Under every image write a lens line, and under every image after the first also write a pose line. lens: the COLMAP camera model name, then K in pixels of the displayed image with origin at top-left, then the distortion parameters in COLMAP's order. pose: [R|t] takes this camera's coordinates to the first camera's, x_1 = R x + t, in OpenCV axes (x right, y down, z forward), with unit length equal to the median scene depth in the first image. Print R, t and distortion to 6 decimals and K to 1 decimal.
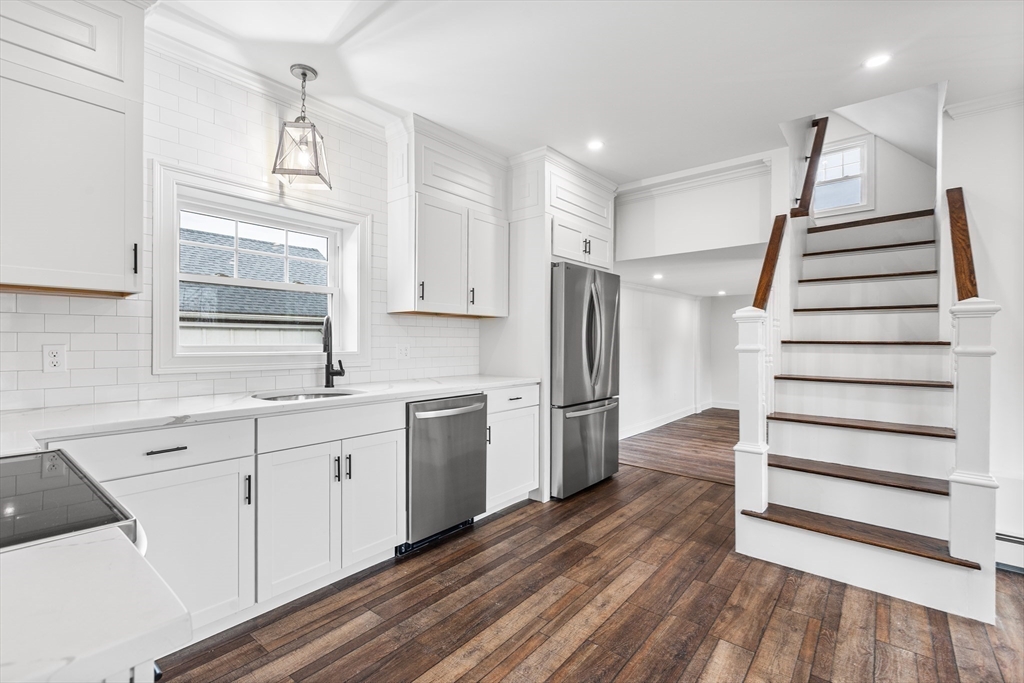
lens RADIAL K [[454.6, 0, 512.0], [0, 454.6, 341.5], [0, 0, 1]] dist [-0.000265, -0.000217]
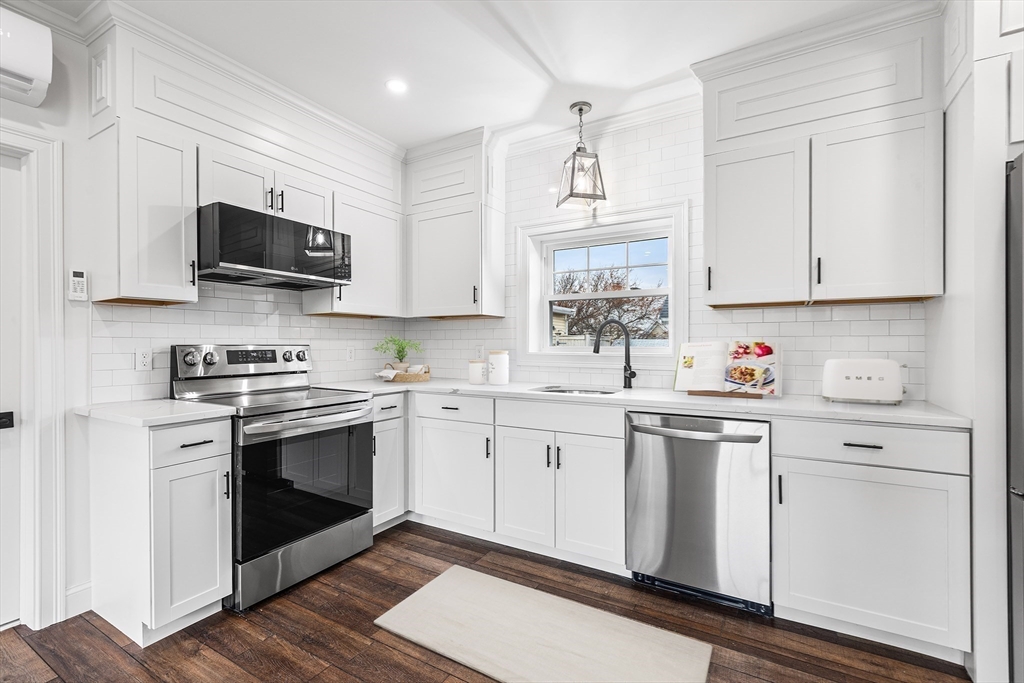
lens RADIAL K [[454.6, 0, 512.0], [0, 454.6, 341.5], [0, 0, 1]] dist [-0.000265, -0.000217]
pose [[0.152109, -0.008125, -0.988330, 0.655765], [0.001944, 0.999967, -0.007922, 0.004100], [0.988362, -0.000716, 0.152119, 0.669500]]
